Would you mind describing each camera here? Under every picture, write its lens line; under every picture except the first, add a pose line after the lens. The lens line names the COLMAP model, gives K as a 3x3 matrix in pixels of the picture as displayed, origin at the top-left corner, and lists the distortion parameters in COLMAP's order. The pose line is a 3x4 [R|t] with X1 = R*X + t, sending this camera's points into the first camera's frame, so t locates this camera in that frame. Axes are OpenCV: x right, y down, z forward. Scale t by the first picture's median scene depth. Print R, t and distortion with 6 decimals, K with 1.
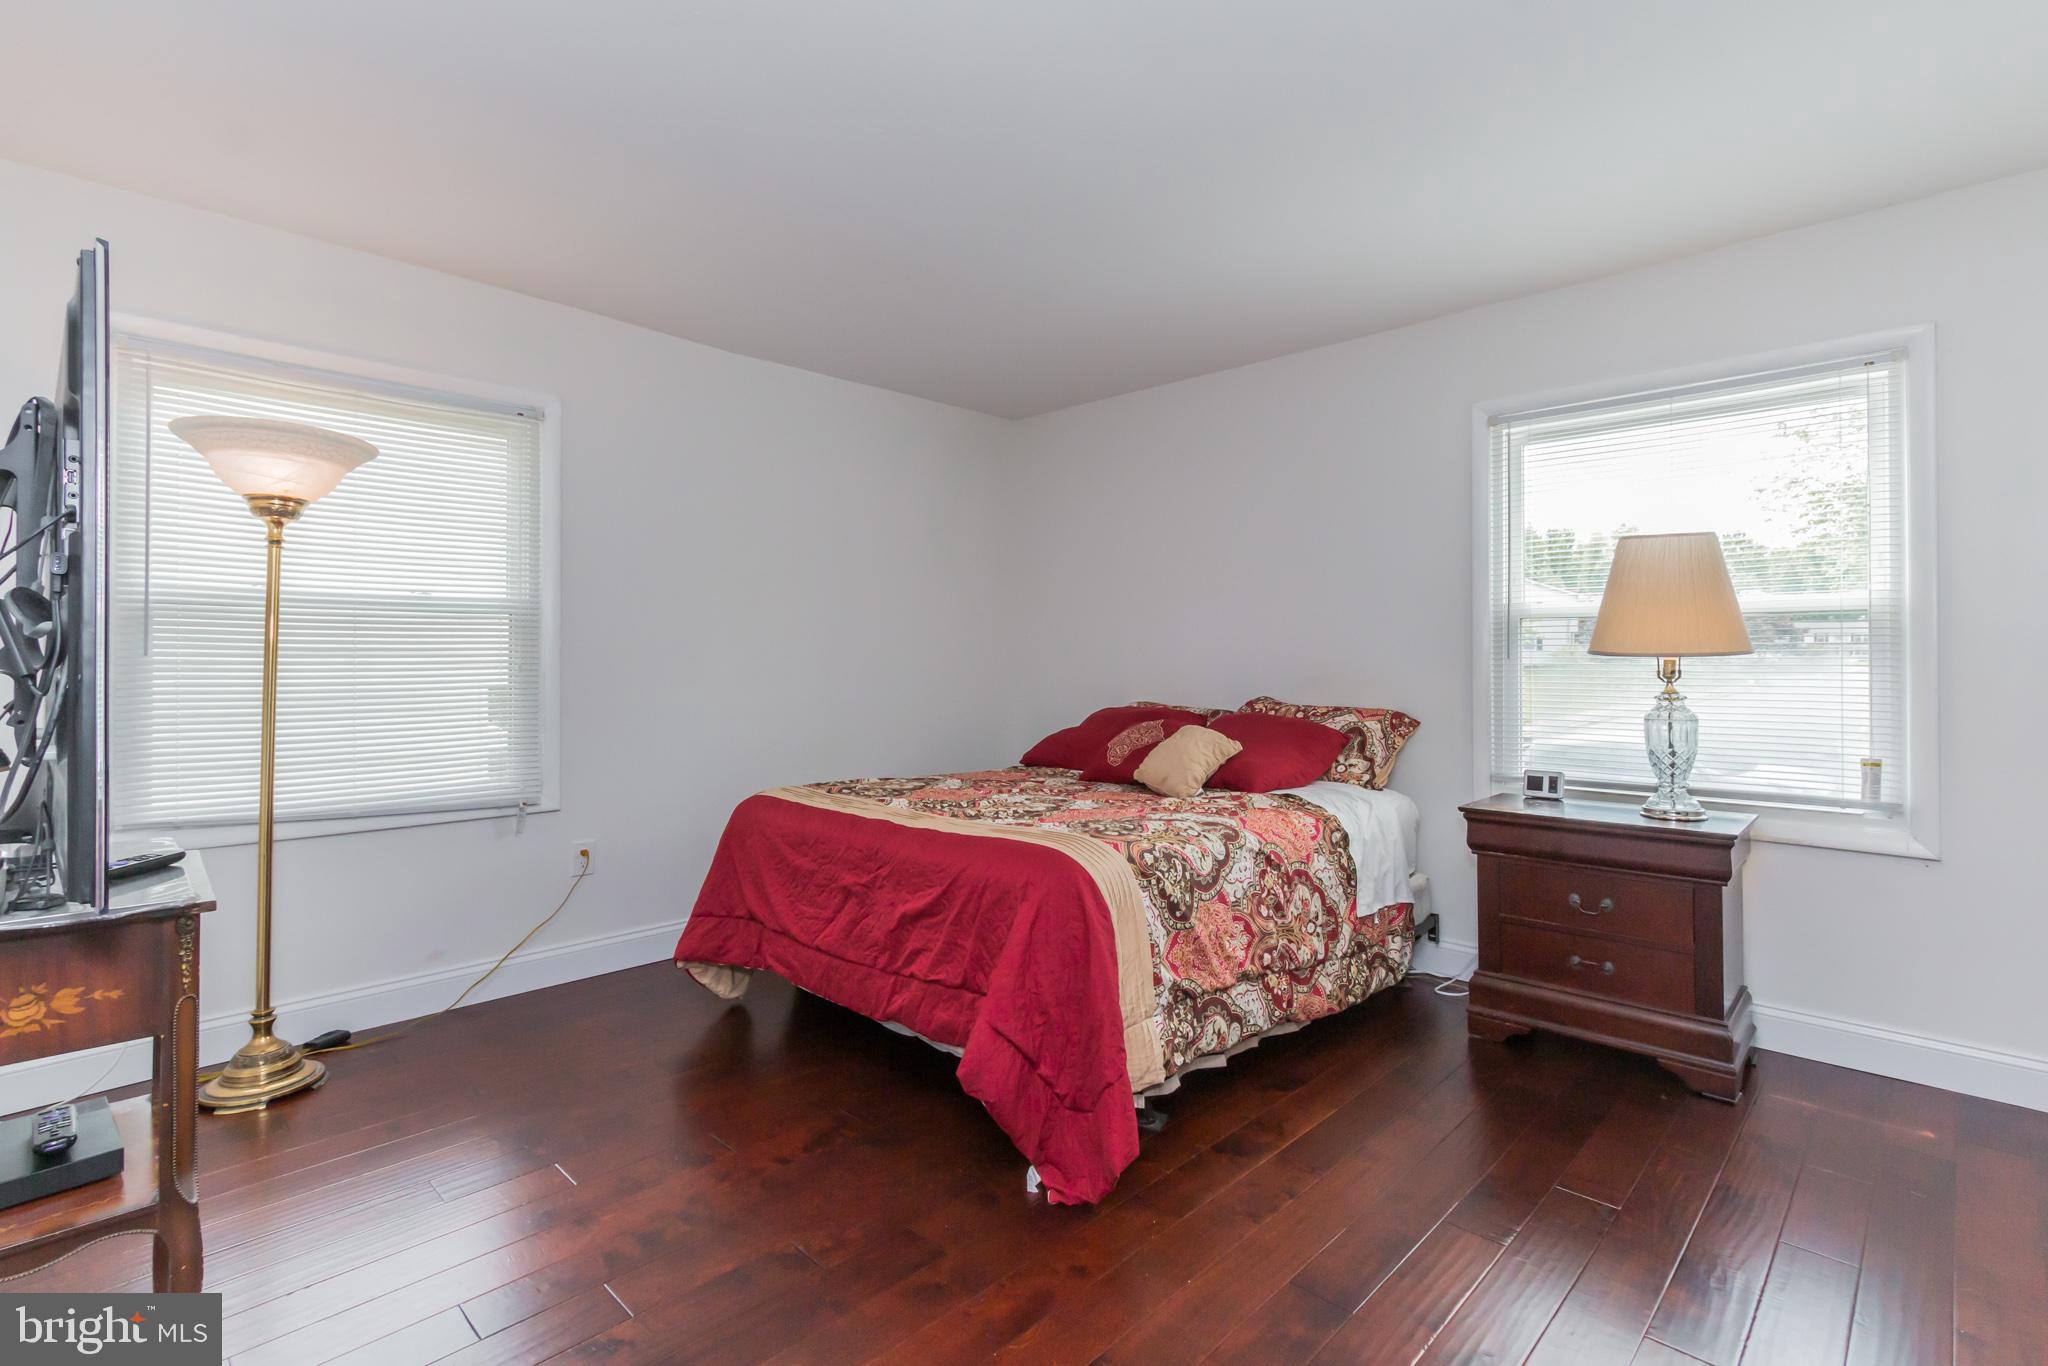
lens RADIAL K [[943.9, 0, 1033.0], [0, 943.9, 707.1], [0, 0, 1]] dist [0.003030, 0.000120]
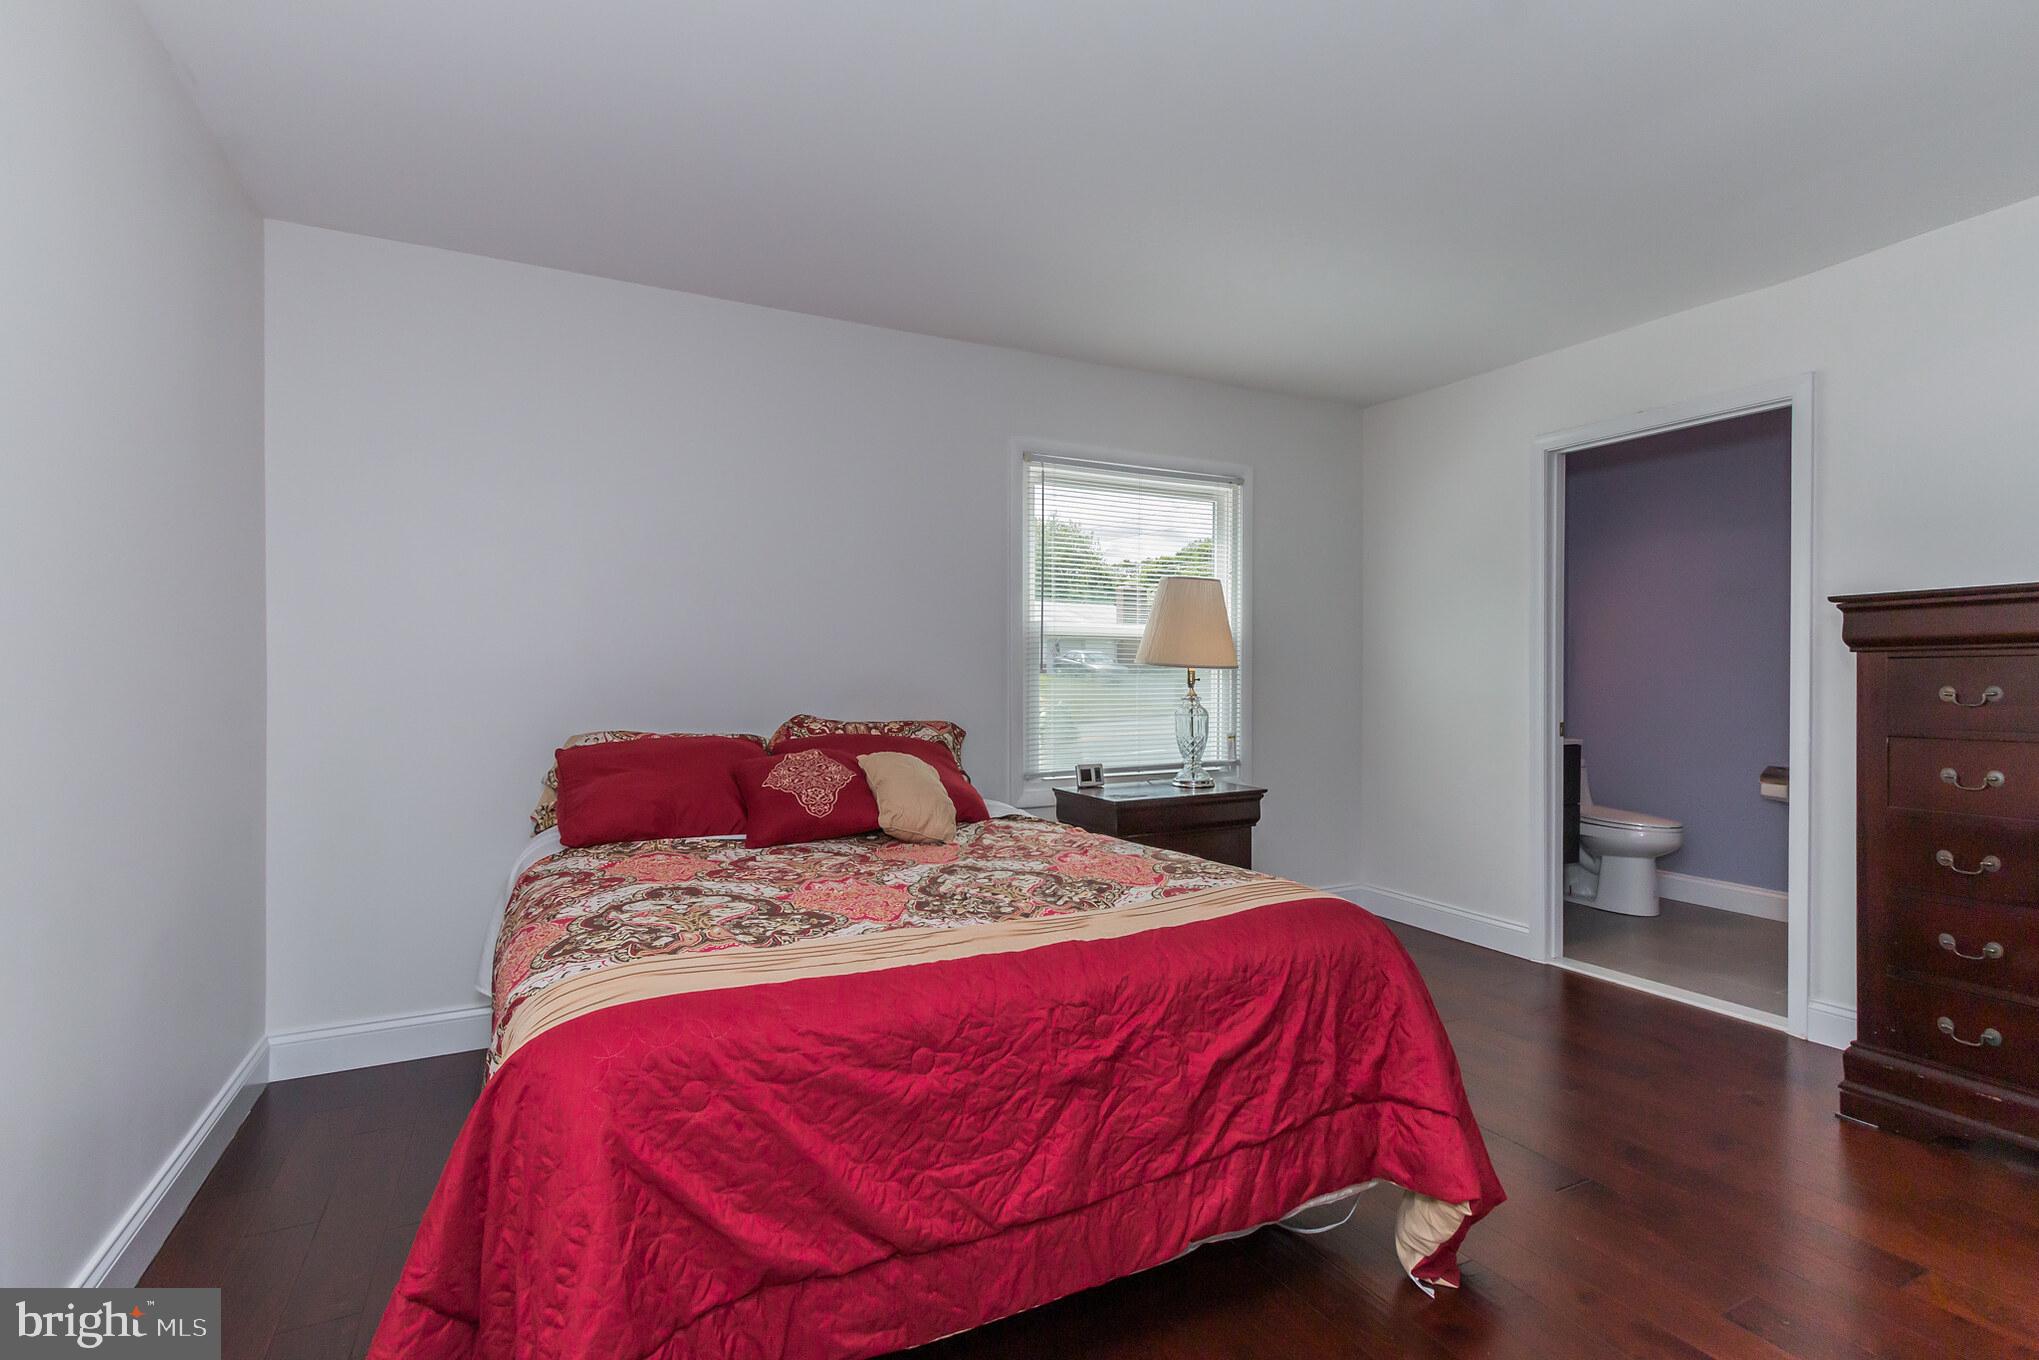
lens RADIAL K [[940.5, 0, 996.5], [0, 940.5, 696.5], [0, 0, 1]] dist [0.002219, -0.000030]
pose [[0.341704, -0.026545, 0.939433, -0.696544], [0.050494, 0.998676, 0.009852, -0.039879], [-0.938450, 0.044069, 0.342591, 0.804832]]
